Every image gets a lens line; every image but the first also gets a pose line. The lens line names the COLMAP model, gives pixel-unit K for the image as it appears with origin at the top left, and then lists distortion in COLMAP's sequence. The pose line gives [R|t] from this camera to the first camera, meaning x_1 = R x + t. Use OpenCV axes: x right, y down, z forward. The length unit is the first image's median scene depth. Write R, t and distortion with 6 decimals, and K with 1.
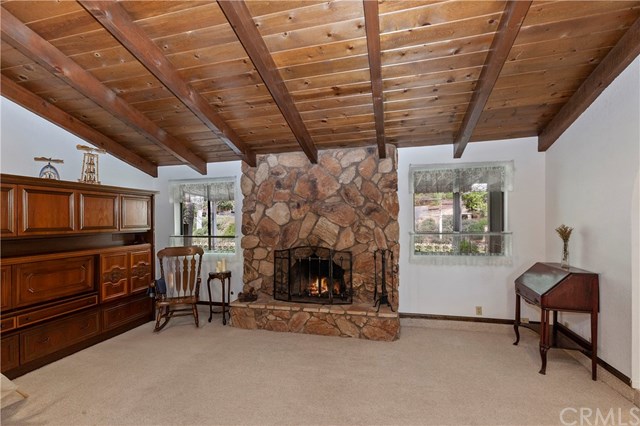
lens RADIAL K [[291.4, 0, 317.1], [0, 291.4, 220.8], [0, 0, 1]] dist [0.002308, 0.000315]
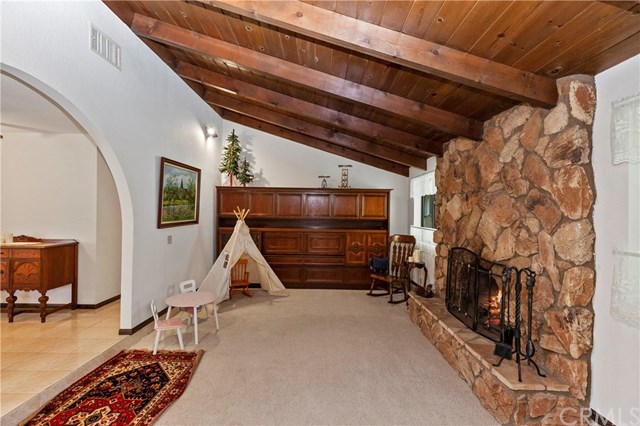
lens RADIAL K [[291.4, 0, 317.1], [0, 291.4, 220.8], [0, 0, 1]] dist [0.002308, 0.000315]
pose [[0.233135, 0.048459, -0.971236, 0.653285], [-0.027360, 0.998689, 0.043261, -0.011288], [0.972059, 0.016487, 0.234155, 0.429433]]
